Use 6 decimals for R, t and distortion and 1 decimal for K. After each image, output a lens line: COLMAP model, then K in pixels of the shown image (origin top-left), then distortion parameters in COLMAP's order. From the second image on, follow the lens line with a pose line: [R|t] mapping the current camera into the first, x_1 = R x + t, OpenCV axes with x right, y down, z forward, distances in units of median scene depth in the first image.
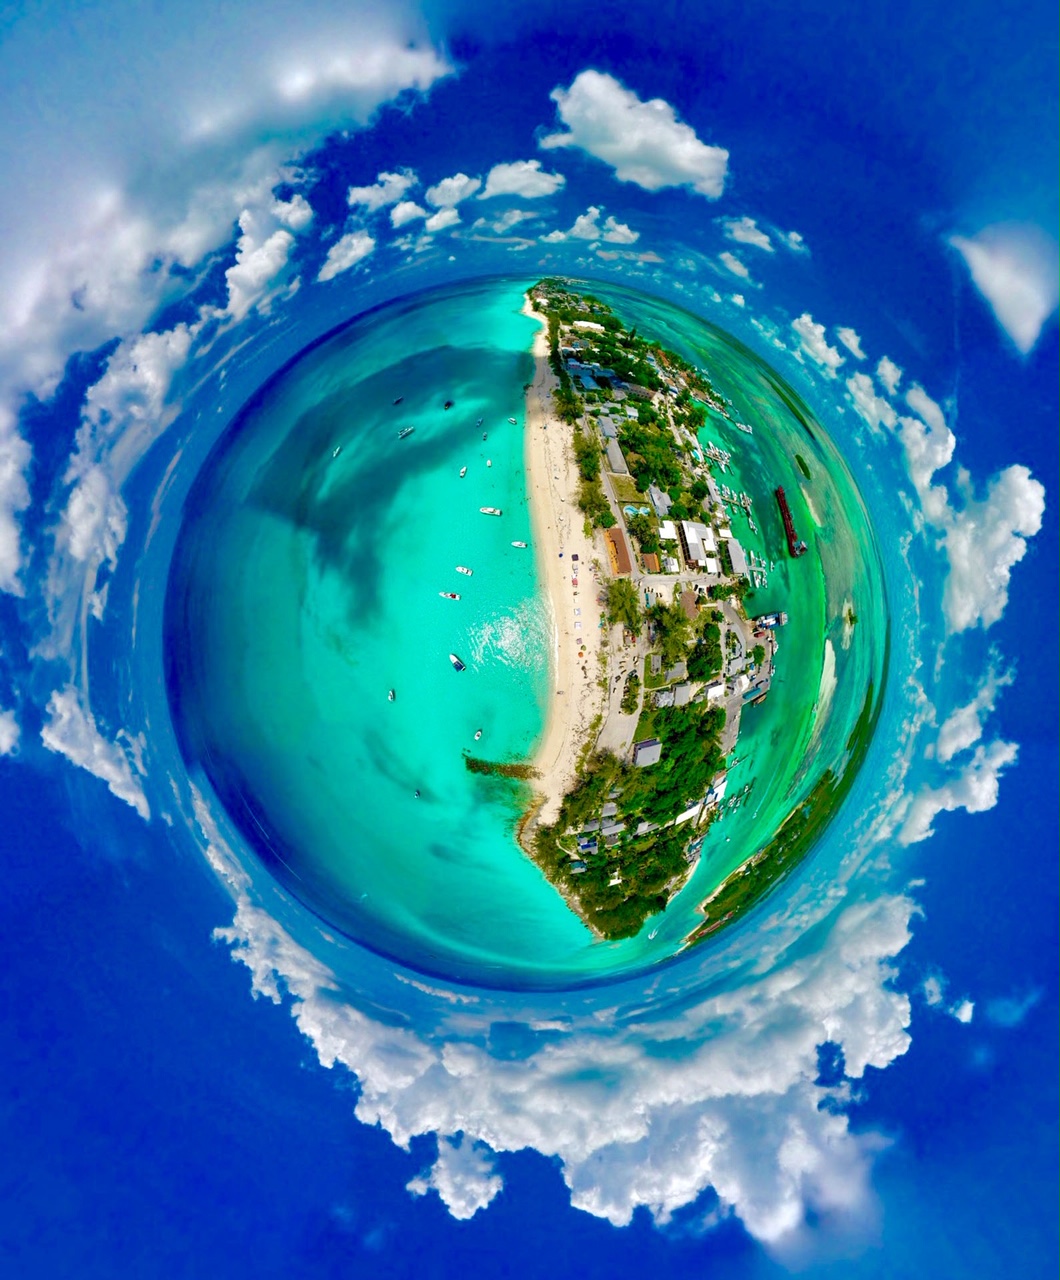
lens RADIAL K [[624.0, 0, 530.0], [0, 624.0, 637.5], [0, 0, 1]] dist [0.000018, 0.000004]
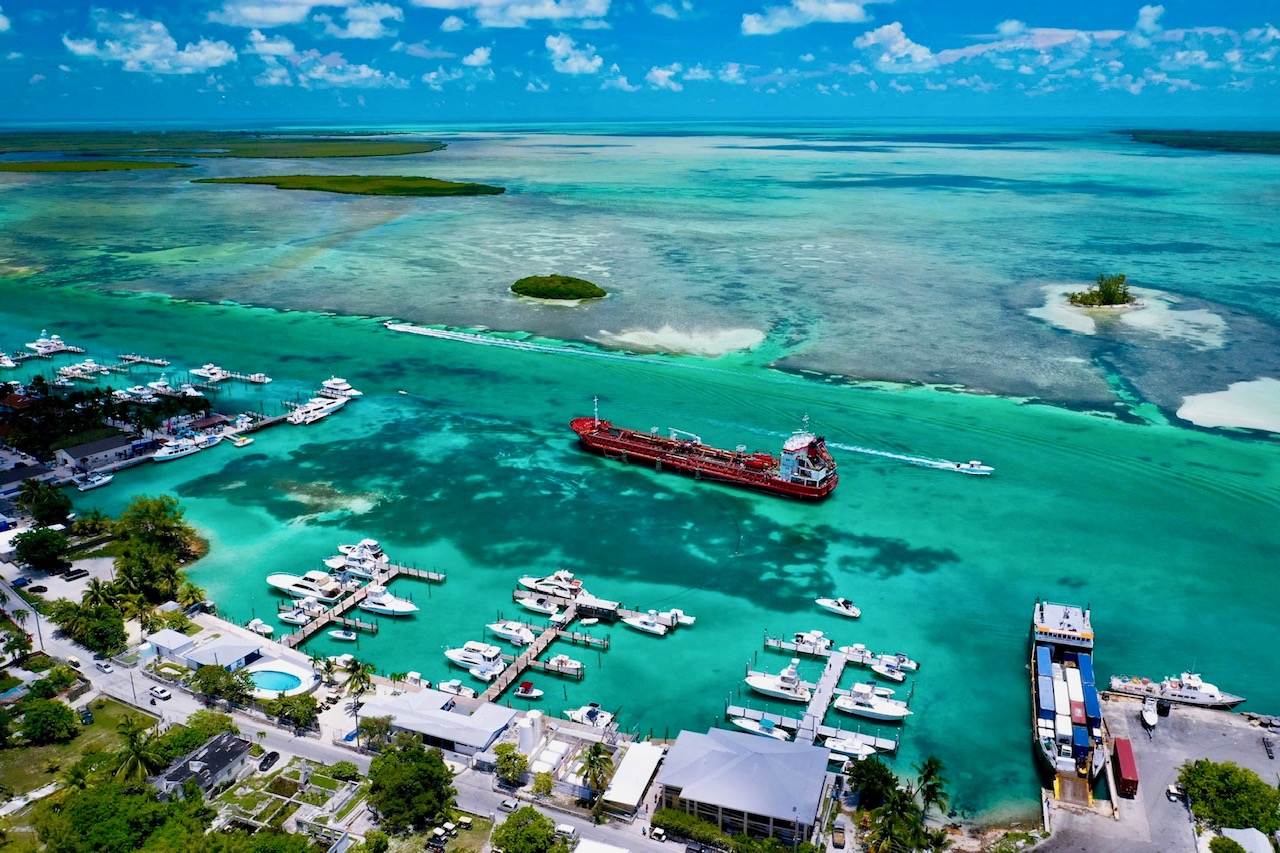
lens RADIAL K [[1049.5, 0, 640.7], [0, 1049.5, 426.7], [0, 0, 1]] dist [-0.014303, -0.003921]
pose [[0.407076, -0.156540, 0.899880, -0.010764], [0.913176, 0.091291, -0.397209, -0.025556], [-0.019972, 0.983444, 0.180111, 0.850602]]
